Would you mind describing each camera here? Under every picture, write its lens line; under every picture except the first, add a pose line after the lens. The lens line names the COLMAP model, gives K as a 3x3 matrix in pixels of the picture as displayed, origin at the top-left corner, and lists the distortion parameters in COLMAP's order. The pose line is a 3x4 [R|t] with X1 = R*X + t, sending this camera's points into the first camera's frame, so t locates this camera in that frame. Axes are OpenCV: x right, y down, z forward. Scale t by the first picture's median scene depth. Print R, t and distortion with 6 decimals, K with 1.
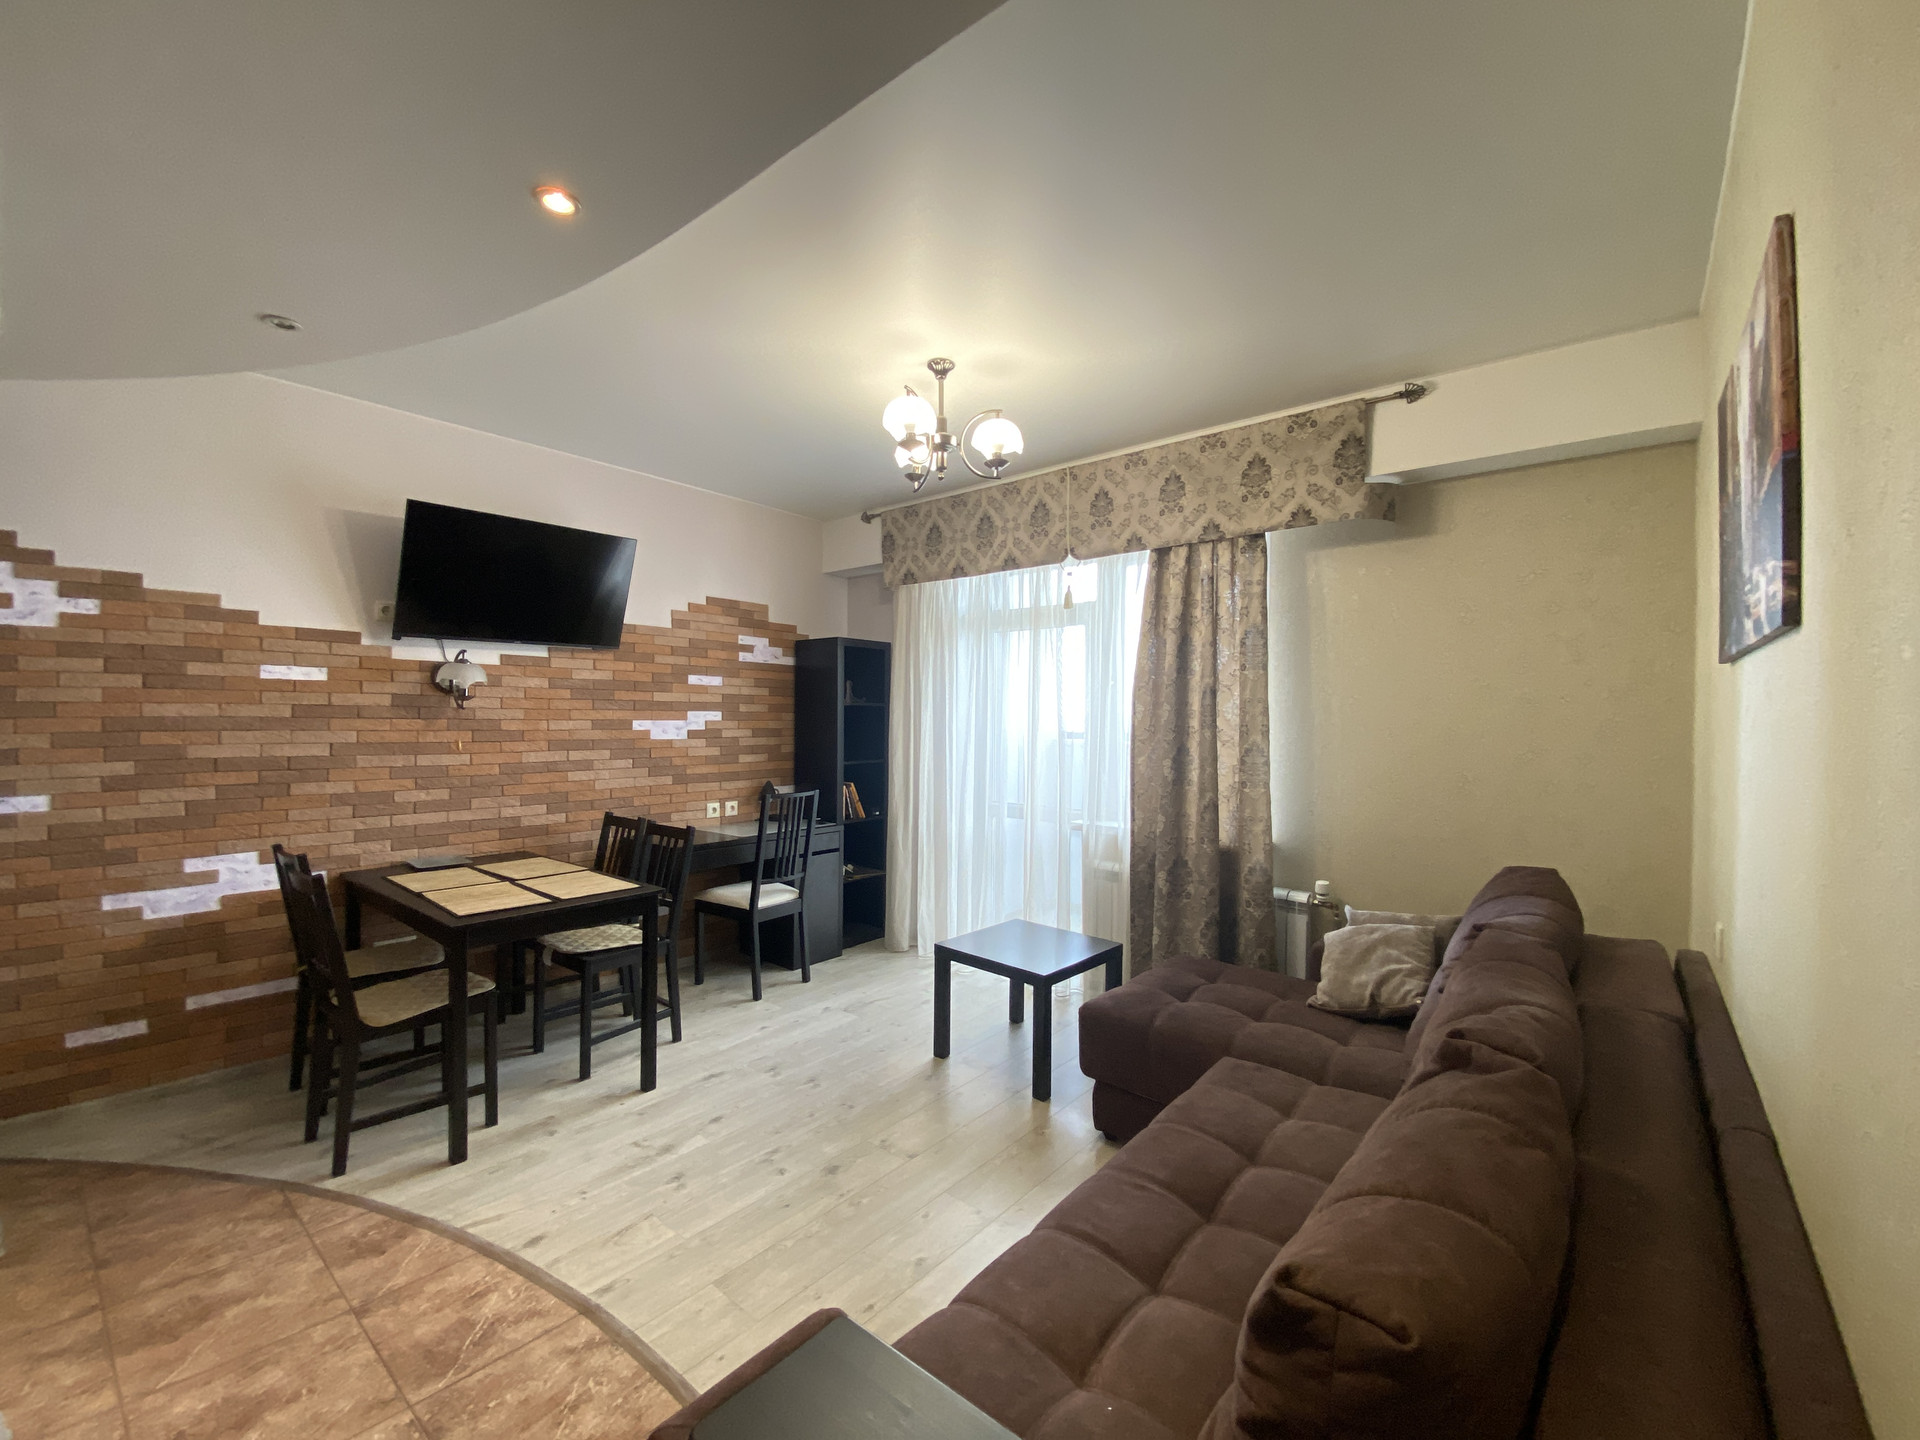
lens RADIAL K [[799.4, 0, 960.0], [0, 799.4, 720.0], [0, 0, 1]] dist [-0.001222, -0.000392]
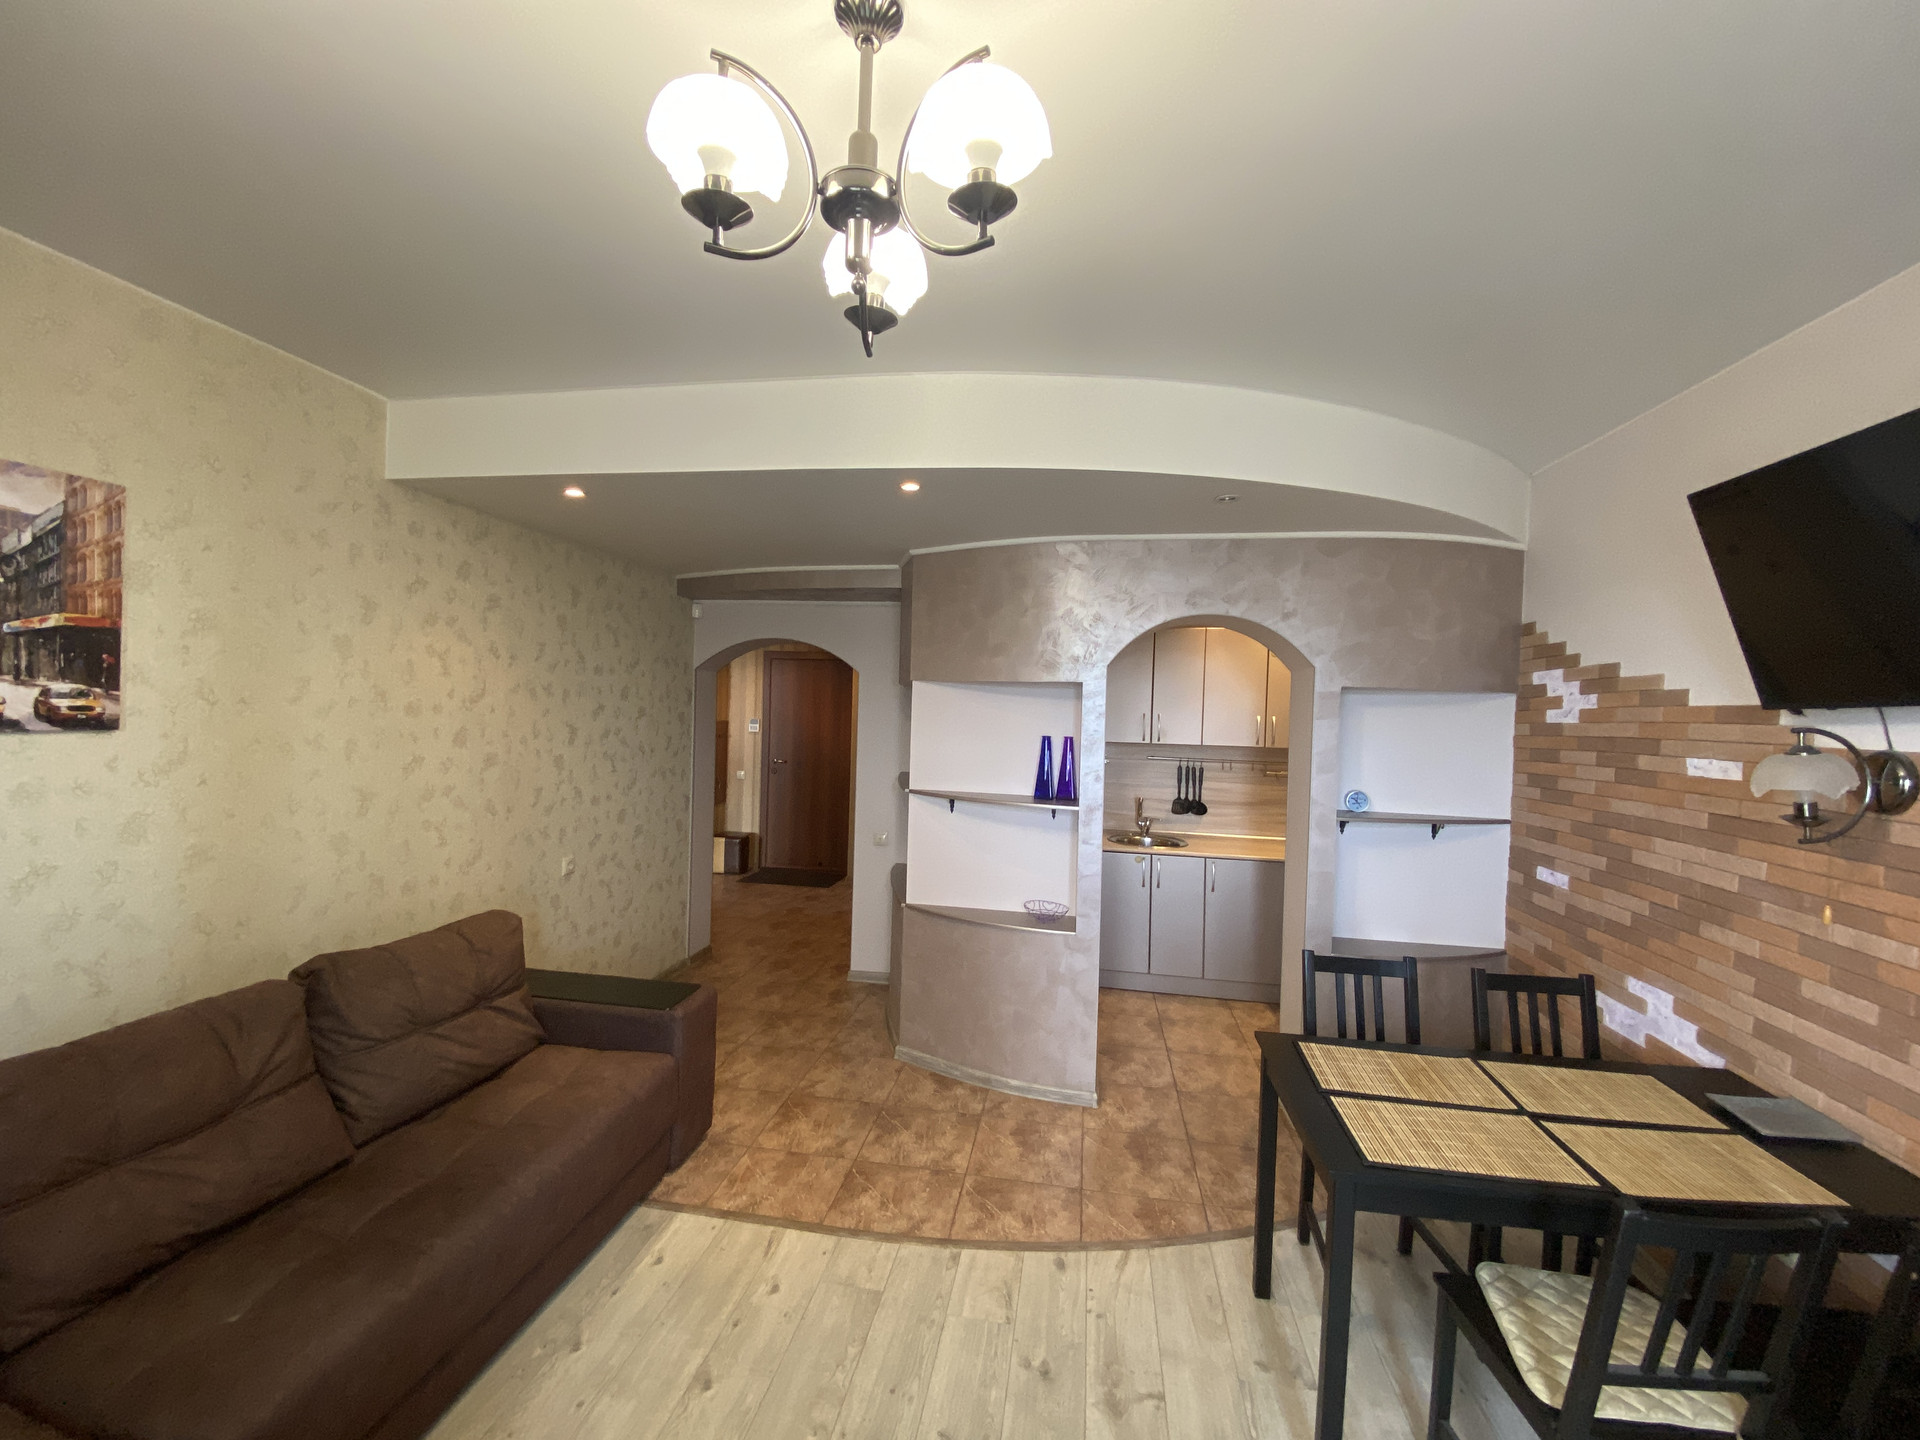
lens RADIAL K [[799.4, 0, 960.0], [0, 799.4, 720.0], [0, 0, 1]] dist [-0.001222, -0.000392]
pose [[-0.866535, -0.024763, -0.498501, 0.132648], [-0.036308, 0.999250, 0.013476, -0.098042], [0.497793, 0.029777, -0.866784, 1.424990]]
